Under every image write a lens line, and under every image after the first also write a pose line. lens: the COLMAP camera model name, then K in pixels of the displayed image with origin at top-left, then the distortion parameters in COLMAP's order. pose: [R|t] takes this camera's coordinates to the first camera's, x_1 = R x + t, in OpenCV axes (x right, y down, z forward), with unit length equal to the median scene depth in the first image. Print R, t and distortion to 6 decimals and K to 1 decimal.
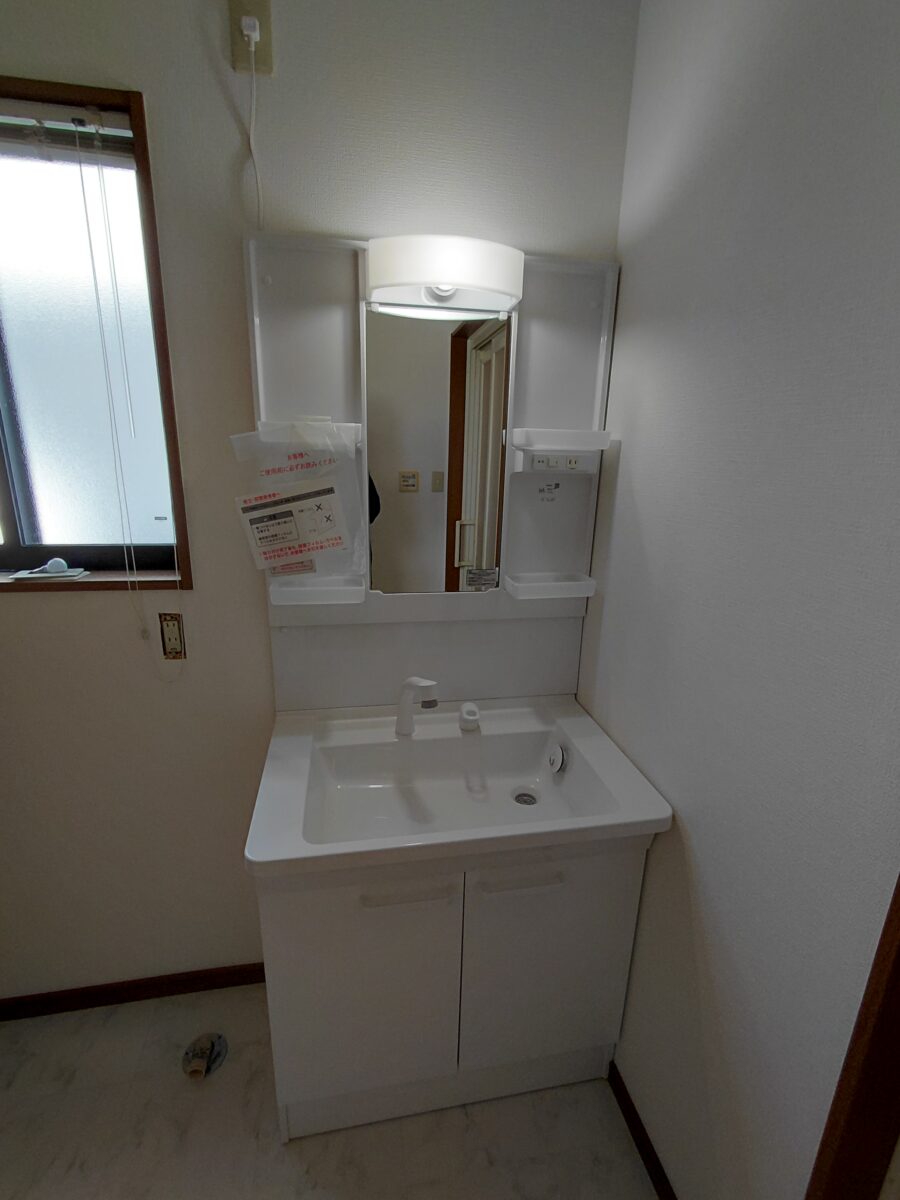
lens RADIAL K [[560.2, 0, 446.1], [0, 560.2, 609.6], [0, 0, 1]] dist [-0.002023, -0.000129]
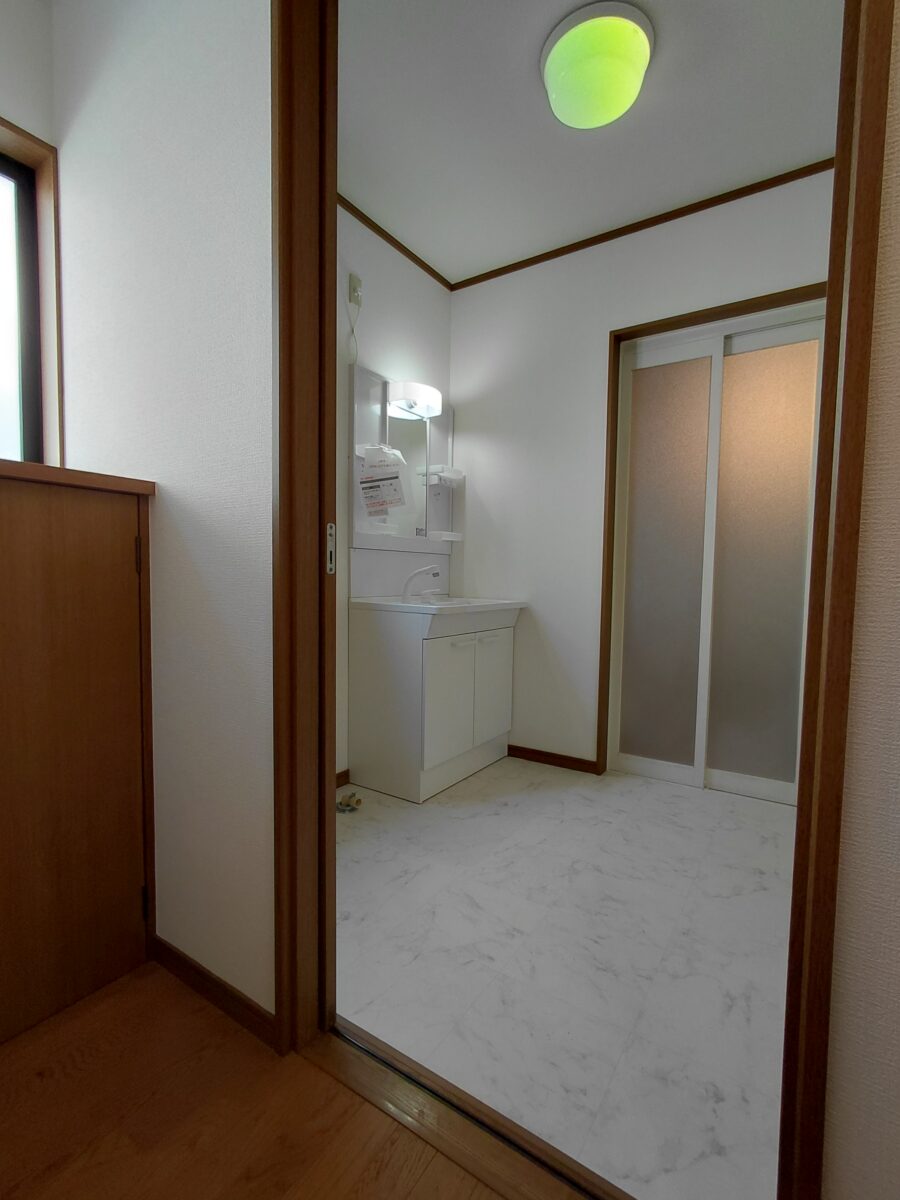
lens RADIAL K [[560.2, 0, 446.1], [0, 560.2, 609.6], [0, 0, 1]] dist [-0.002023, -0.000129]
pose [[0.710020, -0.052821, 0.702198, -1.619610], [0.195938, 0.972622, -0.124958, 0.603379], [-0.676373, 0.226310, 0.700931, -0.570159]]
